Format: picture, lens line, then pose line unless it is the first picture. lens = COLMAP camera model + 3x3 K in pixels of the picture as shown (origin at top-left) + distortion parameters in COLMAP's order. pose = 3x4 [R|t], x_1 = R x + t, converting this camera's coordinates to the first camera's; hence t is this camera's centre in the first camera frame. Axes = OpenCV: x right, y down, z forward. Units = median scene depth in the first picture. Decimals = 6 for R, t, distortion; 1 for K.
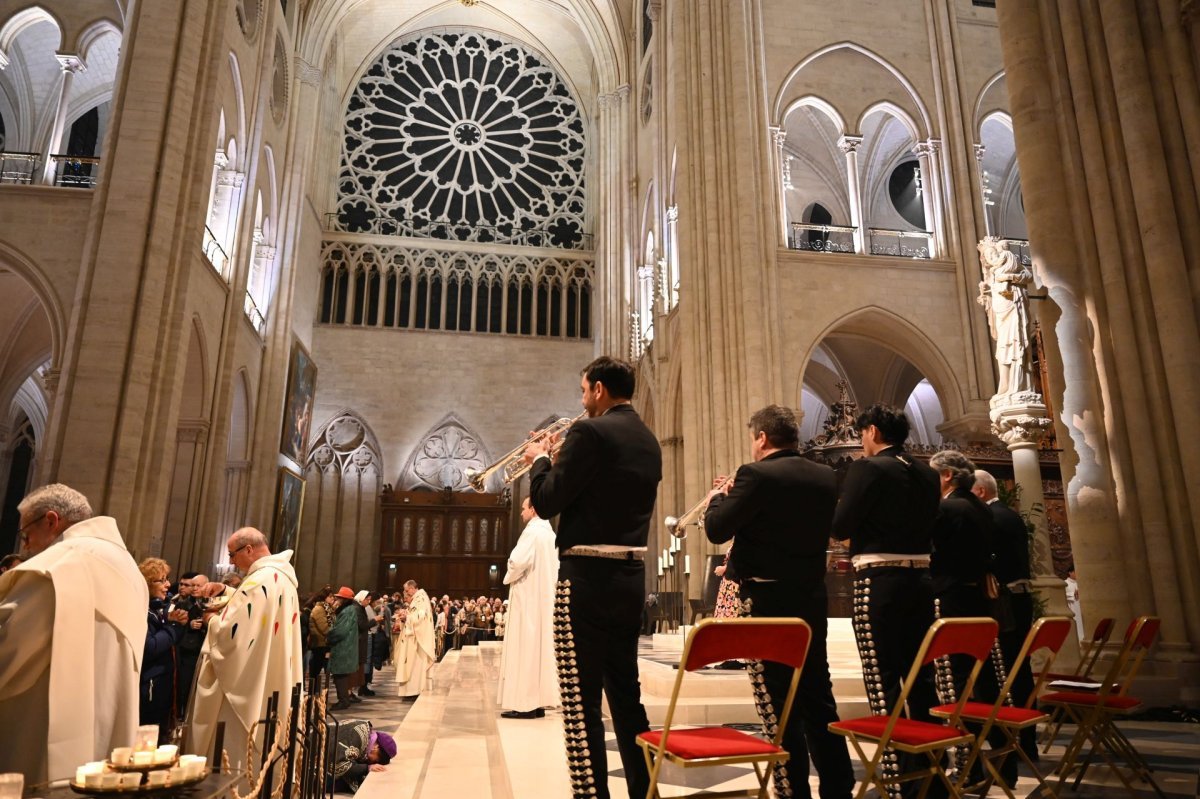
lens RADIAL K [[814.2, 0, 600.0], [0, 814.2, 399.5], [0, 0, 1]] dist [0.001372, -0.000328]
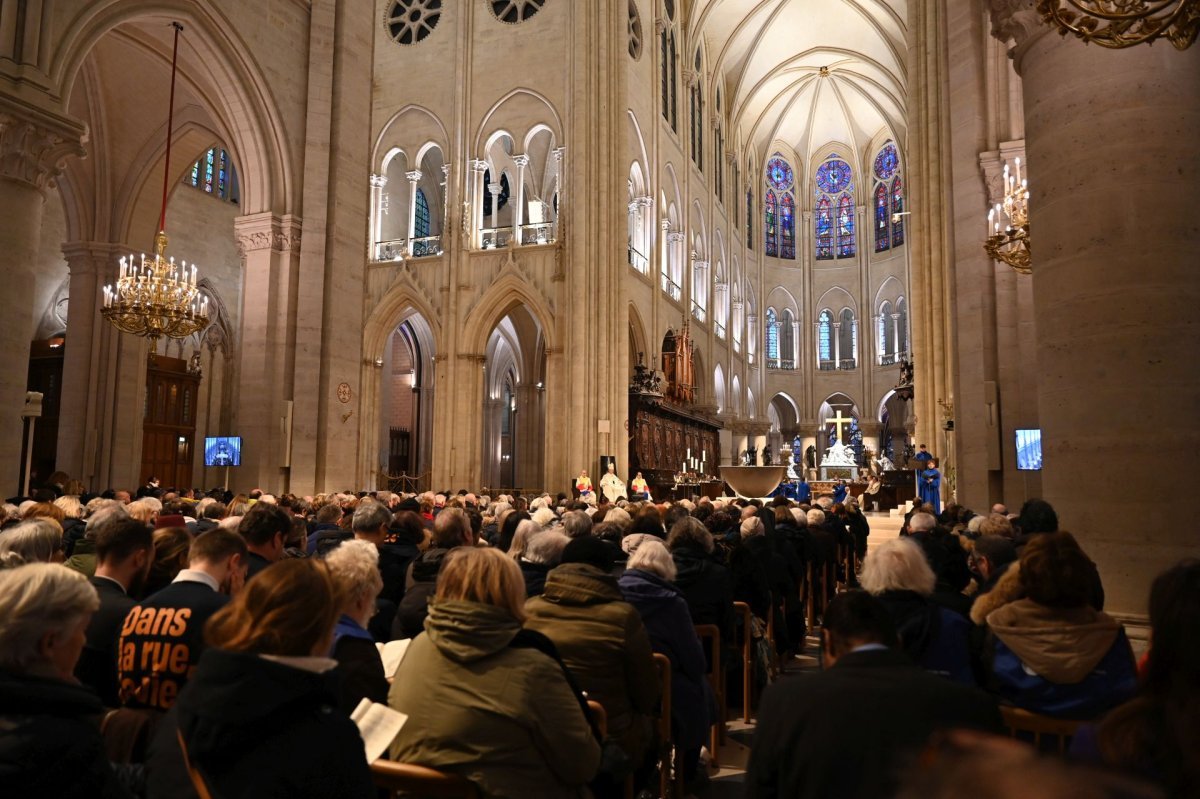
lens RADIAL K [[814.2, 0, 600.0], [0, 814.2, 399.5], [0, 0, 1]] dist [0.001372, -0.000328]
pose [[0.503648, 0.099162, 0.858199, -1.059739], [-0.232133, 0.972391, 0.023874, 0.047454], [-0.832138, -0.211240, 0.512761, 0.220759]]
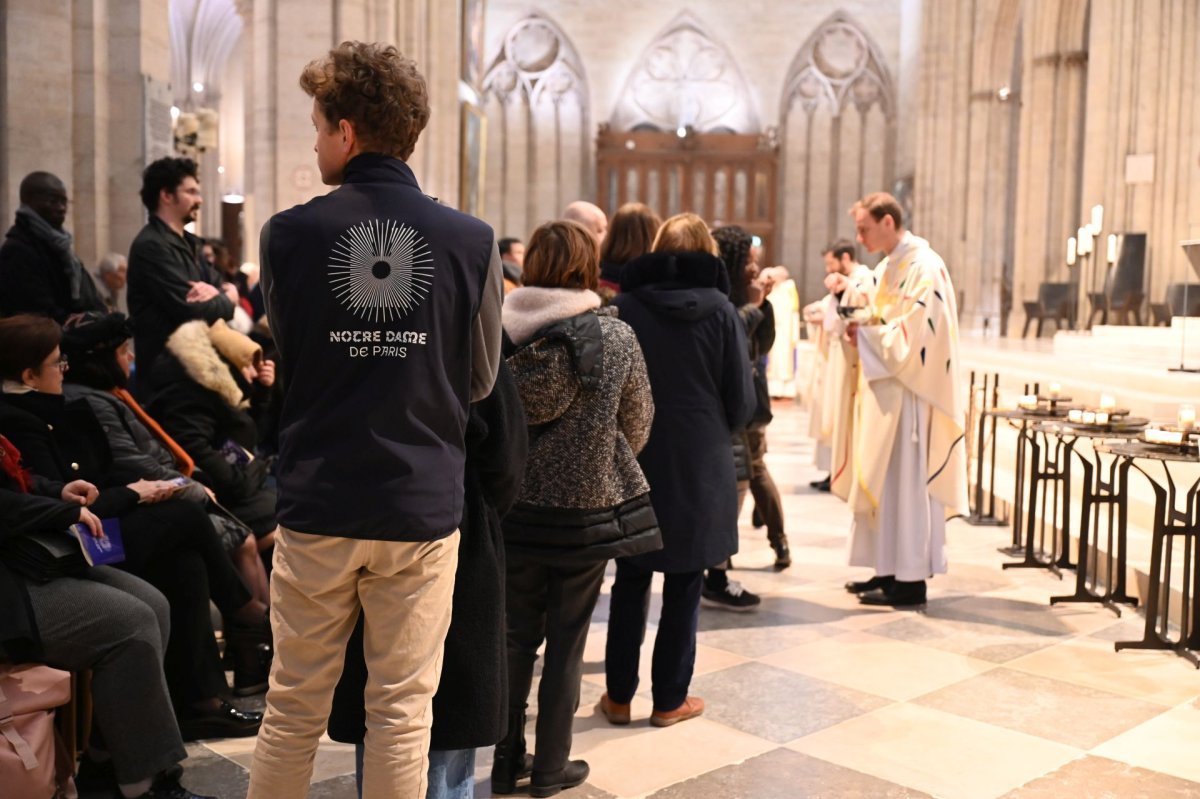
lens RADIAL K [[1320.4, 0, 600.0], [0, 1320.4, 399.5], [0, 0, 1]] dist [0.001290, -0.009339]
pose [[0.986307, 0.027951, -0.162536, -0.111495], [0.026117, 0.946625, 0.321276, -0.050703], [0.162841, -0.321122, 0.932933, -0.187545]]
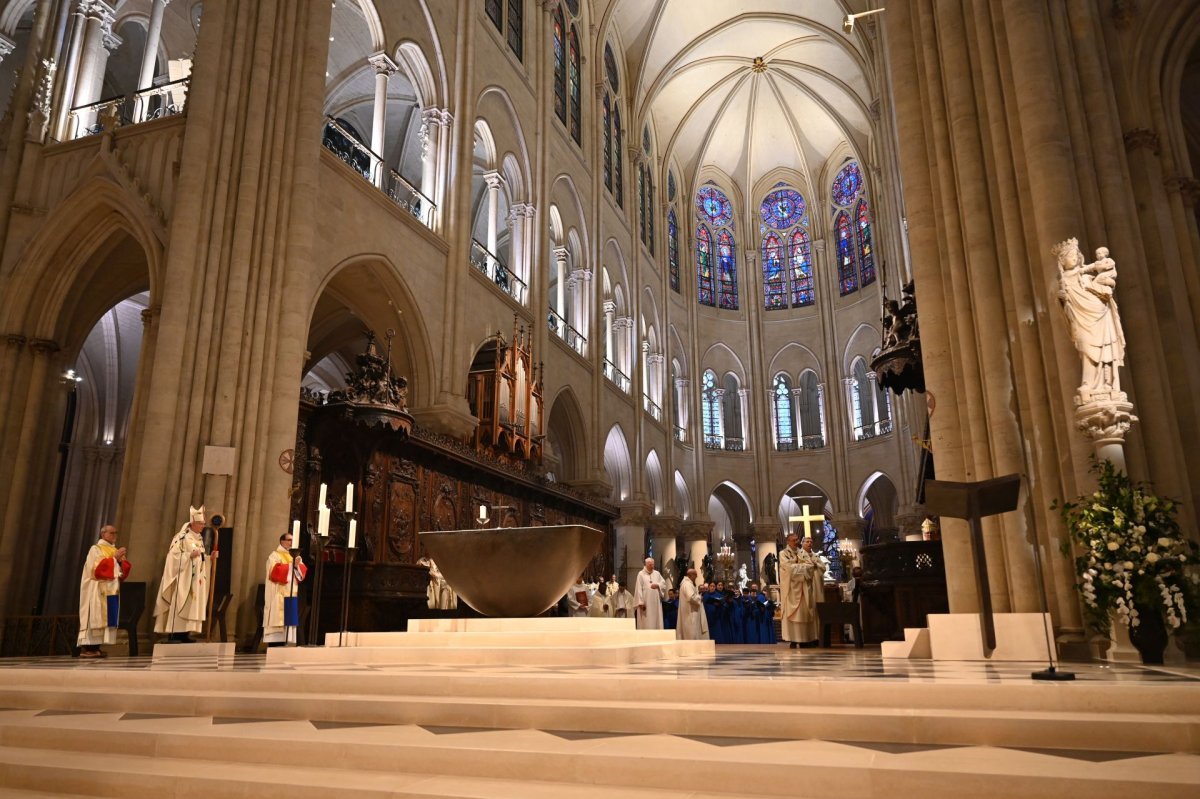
lens RADIAL K [[813.8, 0, 605.9], [0, 813.8, 404.4], [0, 0, 1]] dist [-0.000733, 0.001038]
pose [[0.484292, 0.224278, 0.845672, -0.244915], [-0.213195, 0.967700, -0.134550, 0.103332], [-0.848533, -0.115132, 0.516465, 0.364715]]
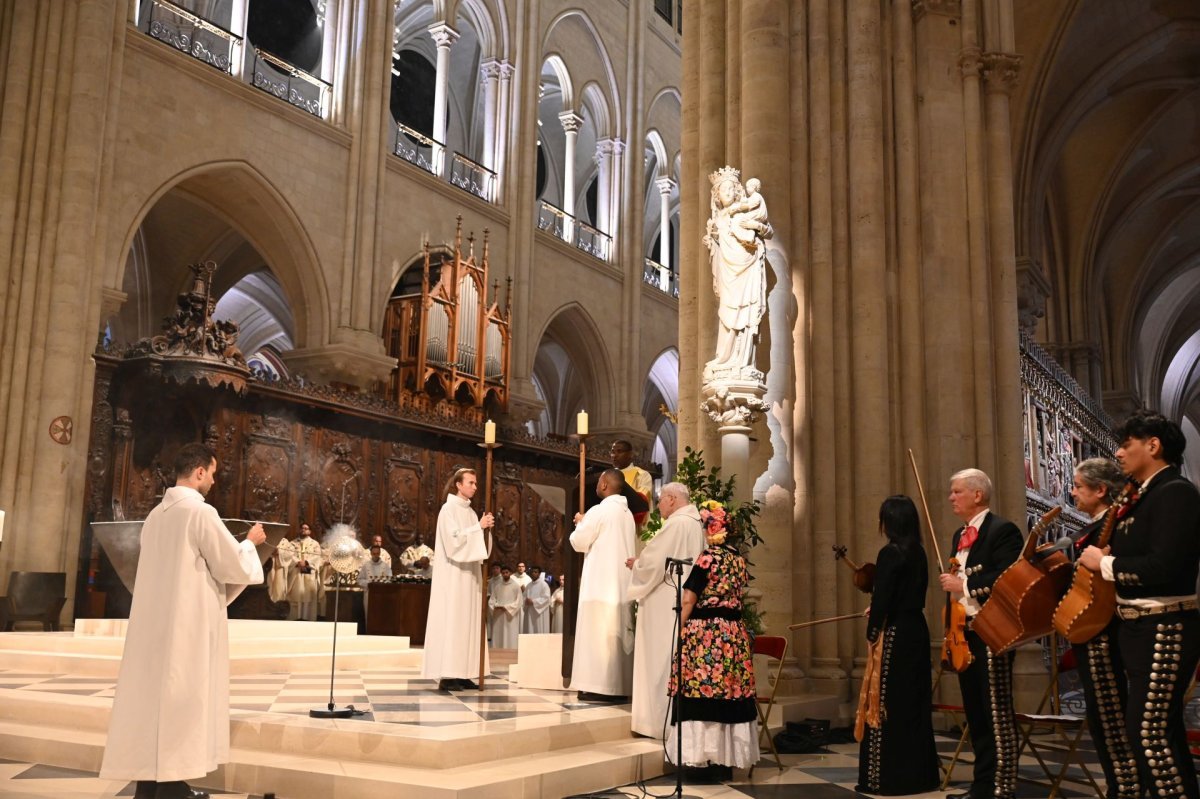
lens RADIAL K [[1157.3, 0, 618.3], [0, 1157.3, 402.0], [0, 0, 1]] dist [0.001129, -0.003893]
pose [[0.647284, 0.141626, 0.748977, -0.161828], [-0.207736, 0.978170, -0.005434, 0.021752], [-0.733396, -0.152072, 0.662574, 0.110392]]
